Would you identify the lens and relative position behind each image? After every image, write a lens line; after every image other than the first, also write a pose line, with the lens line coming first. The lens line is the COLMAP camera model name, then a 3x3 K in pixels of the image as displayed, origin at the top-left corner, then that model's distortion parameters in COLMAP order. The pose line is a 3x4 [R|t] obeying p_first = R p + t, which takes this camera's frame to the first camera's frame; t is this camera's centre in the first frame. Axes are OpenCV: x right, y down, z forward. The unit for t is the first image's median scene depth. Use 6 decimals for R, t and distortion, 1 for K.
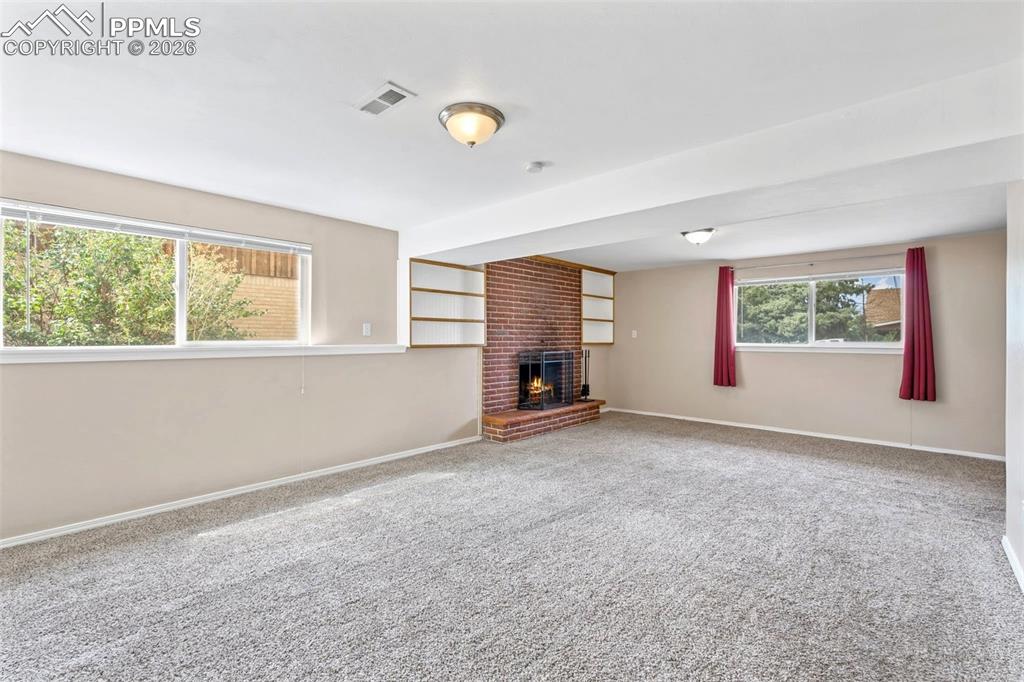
lens RADIAL K [[463.0, 0, 510.5], [0, 463.0, 337.3], [0, 0, 1]] dist [-0.000530, -0.000612]
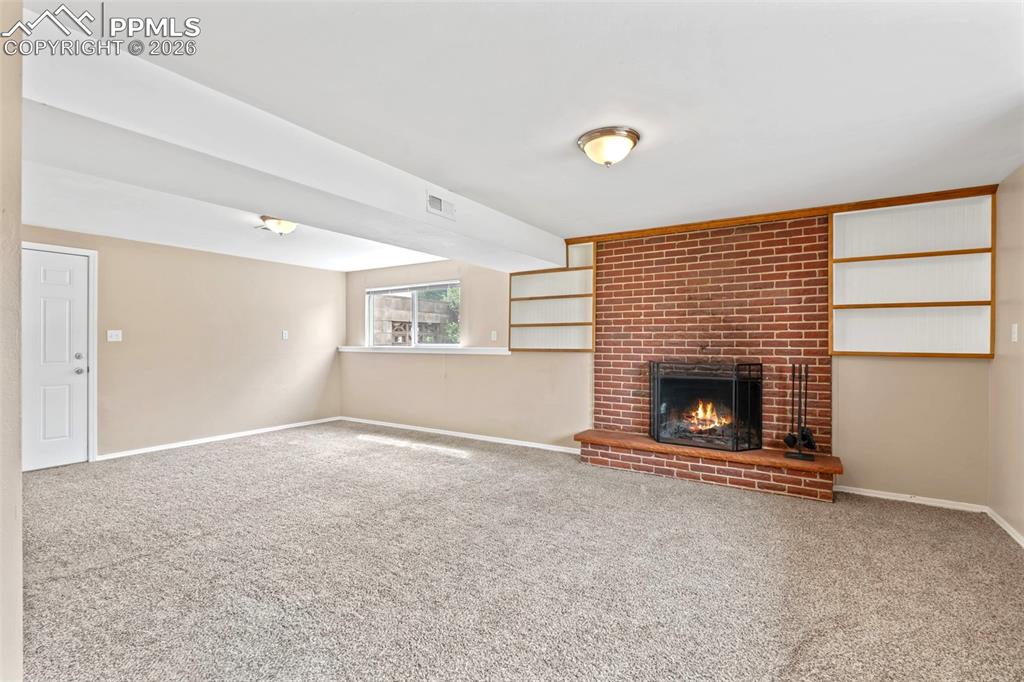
lens RADIAL K [[463.0, 0, 510.5], [0, 463.0, 337.3], [0, 0, 1]] dist [-0.000530, -0.000612]
pose [[0.156195, -0.015208, -0.987609, 0.749773], [-0.002939, 0.999870, -0.015862, 0.006125], [0.987722, 0.005380, 0.156130, 0.661149]]
